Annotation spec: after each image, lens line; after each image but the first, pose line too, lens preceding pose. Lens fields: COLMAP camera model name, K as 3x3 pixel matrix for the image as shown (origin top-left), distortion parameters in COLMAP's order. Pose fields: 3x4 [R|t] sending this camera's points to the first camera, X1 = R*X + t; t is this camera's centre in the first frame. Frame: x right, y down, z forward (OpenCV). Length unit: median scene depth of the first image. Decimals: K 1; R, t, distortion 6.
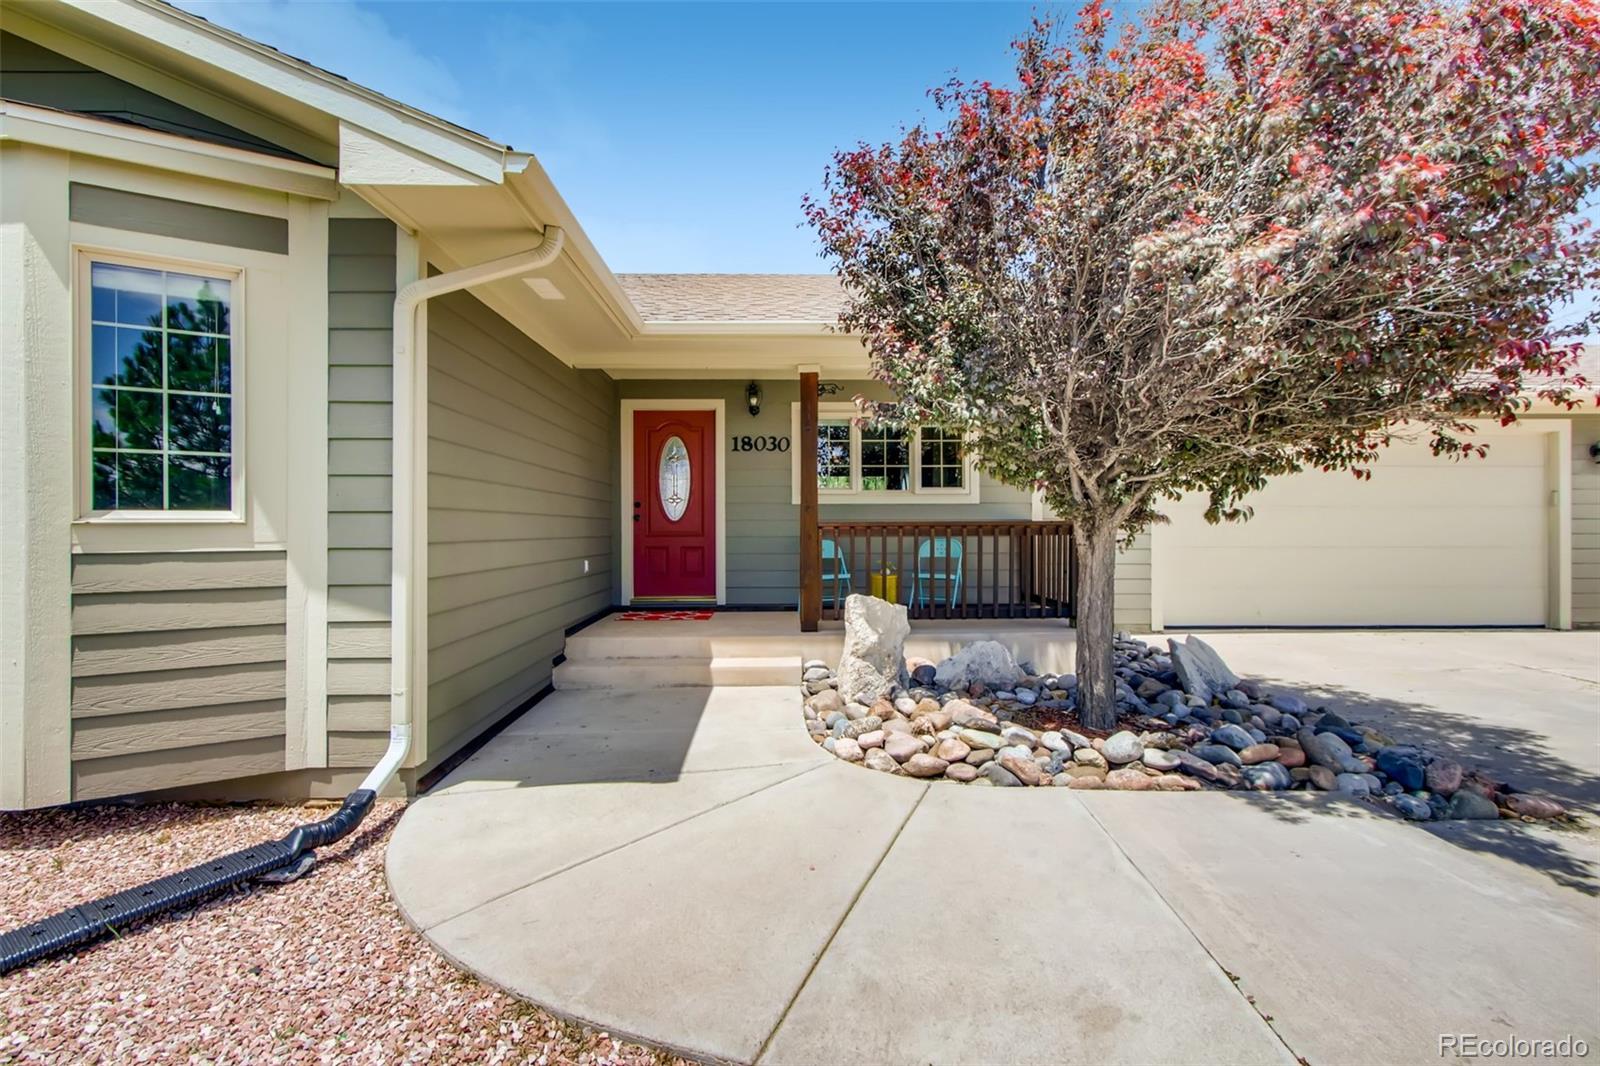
lens RADIAL K [[729.5, 0, 803.1], [0, 729.5, 537.7], [0, 0, 1]] dist [0.004036, -0.000529]
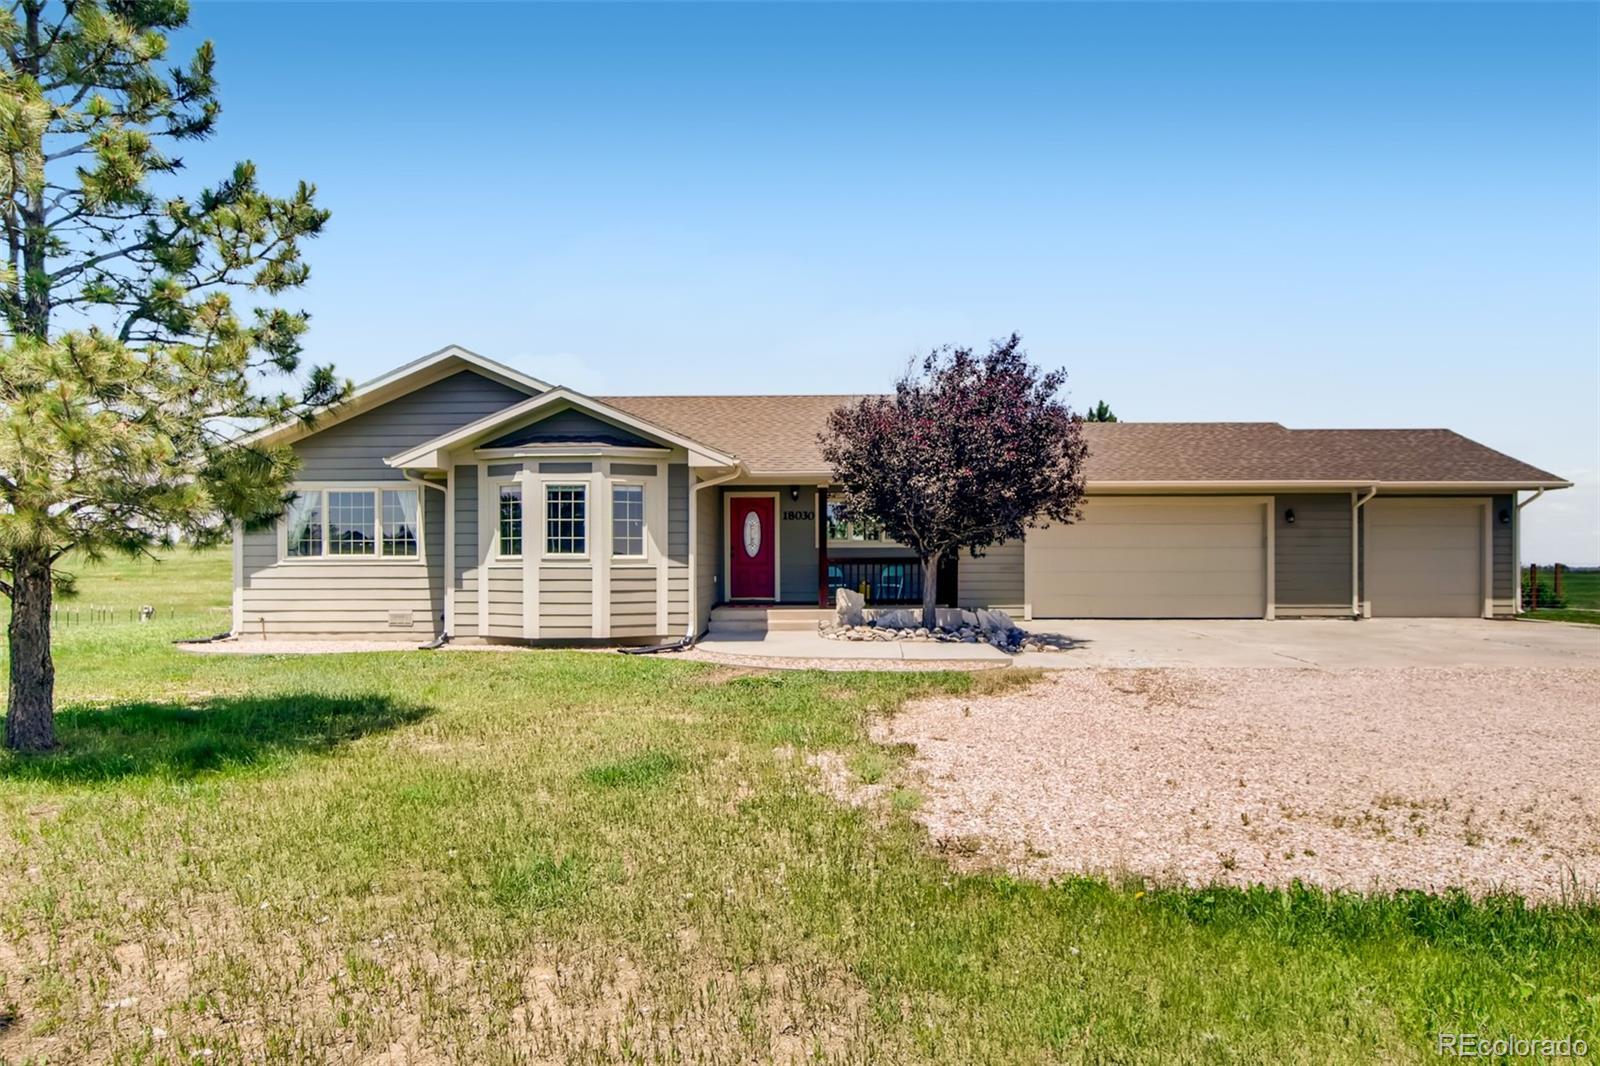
lens RADIAL K [[729.5, 0, 803.1], [0, 729.5, 537.7], [0, 0, 1]] dist [0.004036, -0.000529]
pose [[0.999035, -0.001505, -0.043894, 0.044056], [-0.000490, 0.998969, -0.045393, 0.016383], [0.043917, 0.045370, 0.998004, -1.094719]]
